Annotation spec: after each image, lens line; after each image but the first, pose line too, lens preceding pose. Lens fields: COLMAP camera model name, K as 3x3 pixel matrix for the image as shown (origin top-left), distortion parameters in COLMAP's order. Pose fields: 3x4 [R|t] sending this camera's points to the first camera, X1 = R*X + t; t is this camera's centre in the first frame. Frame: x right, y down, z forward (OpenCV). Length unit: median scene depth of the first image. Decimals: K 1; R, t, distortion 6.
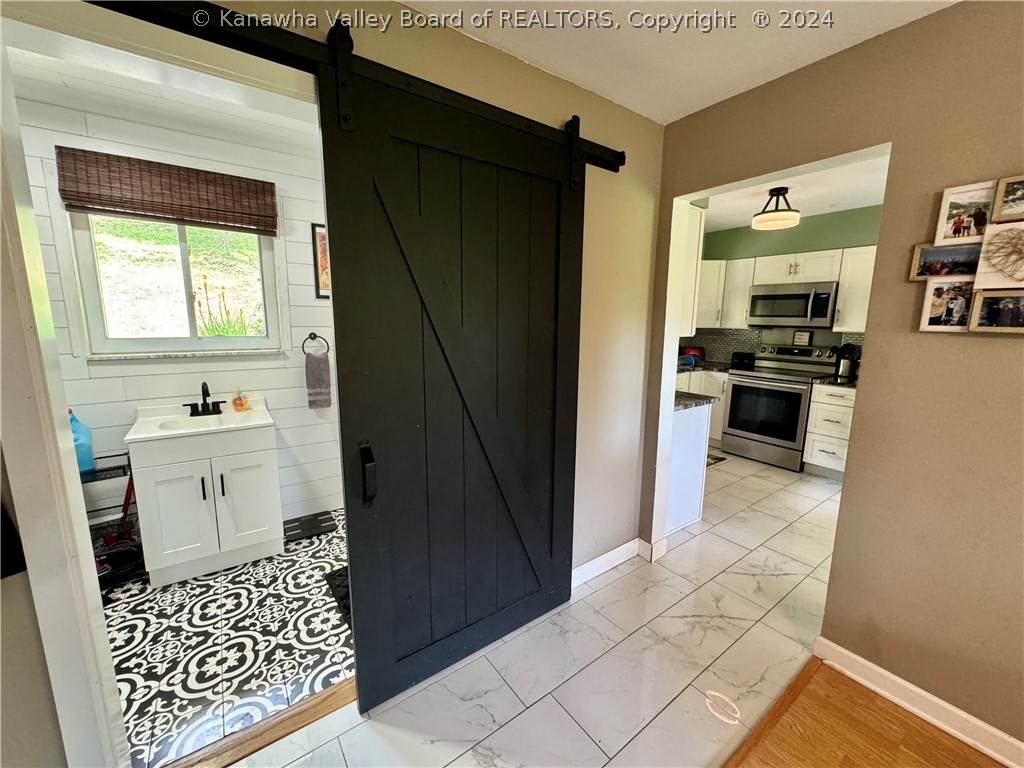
lens RADIAL K [[408.3, 0, 509.5], [0, 408.3, 386.4], [0, 0, 1]] dist [0.000882, -0.000045]
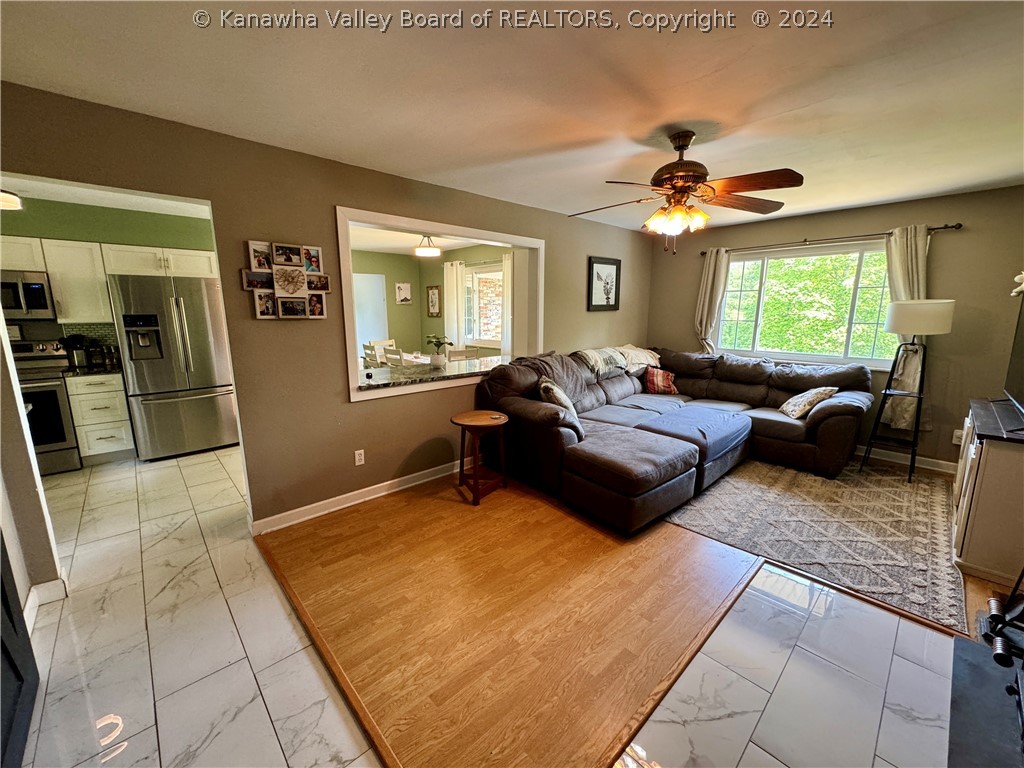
lens RADIAL K [[408.3, 0, 511.9], [0, 408.3, 384.3], [0, 0, 1]] dist [0.000882, -0.000045]
pose [[-0.127317, -0.185209, 0.974417, -0.923367], [0.163115, 0.965126, 0.204756, -0.044516], [-0.978358, 0.185011, -0.092667, 0.135031]]
